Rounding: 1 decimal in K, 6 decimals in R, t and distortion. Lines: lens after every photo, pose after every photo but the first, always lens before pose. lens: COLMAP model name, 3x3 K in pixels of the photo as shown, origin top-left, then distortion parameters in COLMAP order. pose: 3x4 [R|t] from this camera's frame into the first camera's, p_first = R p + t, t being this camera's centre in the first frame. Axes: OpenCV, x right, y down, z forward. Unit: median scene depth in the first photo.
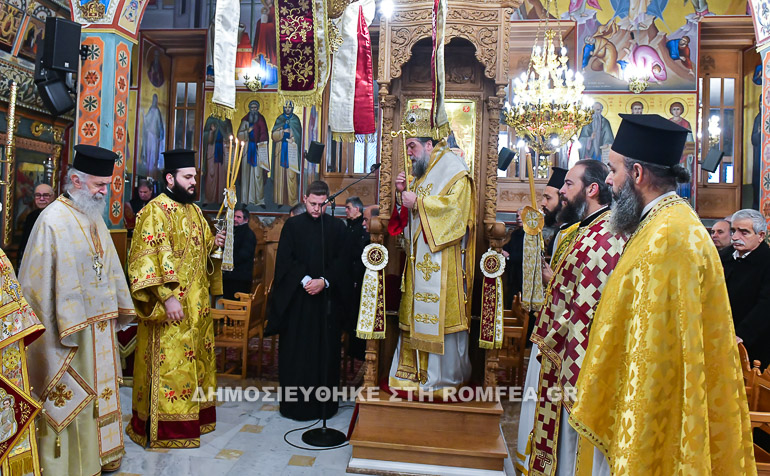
lens RADIAL K [[602.3, 0, 385.0], [0, 602.3, 238.0], [0, 0, 1]] dist [-0.050802, -0.000943]
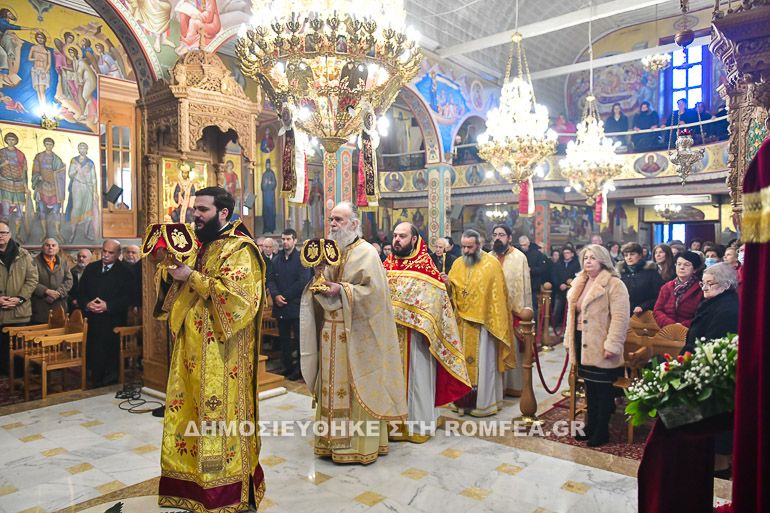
lens RADIAL K [[547.6, 0, 385.0], [0, 547.6, 256.5], [0, 0, 1]] dist [0.003685, 0.000584]
pose [[0.540340, -0.049486, 0.839990, -0.767069], [0.044359, 0.998556, 0.030293, -0.023899], [-0.840276, 0.020893, 0.541756, -0.095401]]
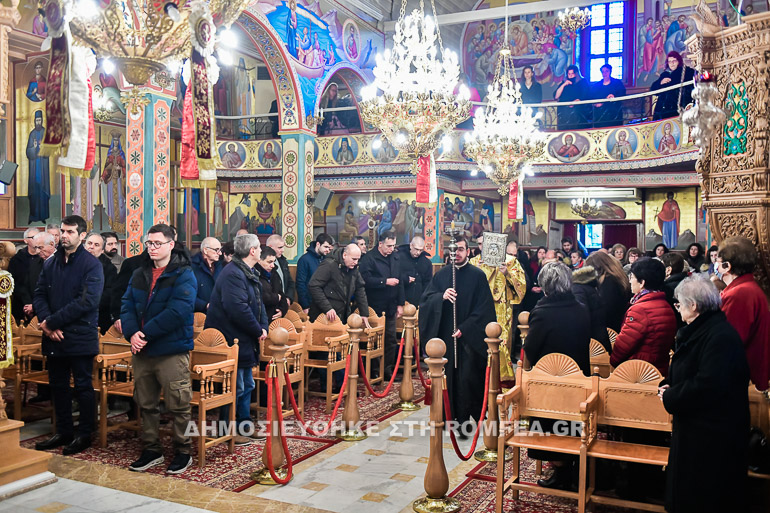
lens RADIAL K [[709.7, 0, 385.0], [0, 709.7, 256.5], [0, 0, 1]] dist [-0.003054, -0.010713]
pose [[0.328529, -0.038935, 0.943691, -0.626601], [0.024305, 0.999168, 0.032762, -0.021225], [-0.944181, 0.012173, 0.329202, 0.010544]]
